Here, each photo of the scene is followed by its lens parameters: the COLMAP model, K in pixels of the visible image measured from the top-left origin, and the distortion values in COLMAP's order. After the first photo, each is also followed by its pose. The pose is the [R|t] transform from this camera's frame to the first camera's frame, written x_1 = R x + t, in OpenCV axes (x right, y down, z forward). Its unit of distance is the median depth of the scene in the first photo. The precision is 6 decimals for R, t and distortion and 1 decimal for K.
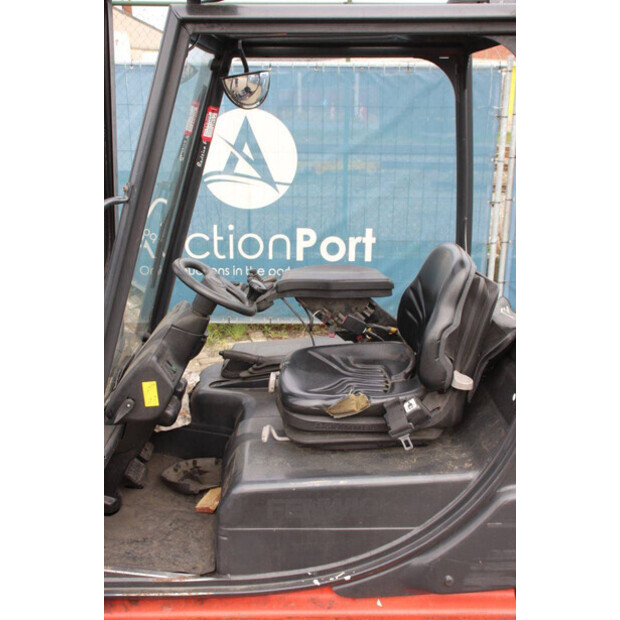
lens RADIAL K [[695.6, 0, 310.0], [0, 695.6, 310.0], [0, 0, 1]] dist [0.004937, 0.012551]
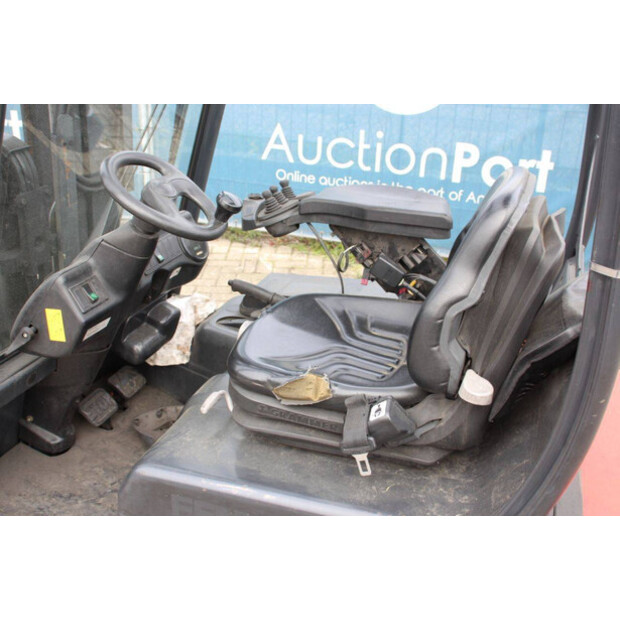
lens RADIAL K [[695.6, 0, 310.0], [0, 695.6, 310.0], [0, 0, 1]] dist [0.004937, 0.012551]
pose [[0.936358, 0.162461, -0.311192, 0.210292], [-0.124629, 0.982566, 0.137955, -0.028368], [0.328179, -0.090392, 0.940281, 0.293345]]
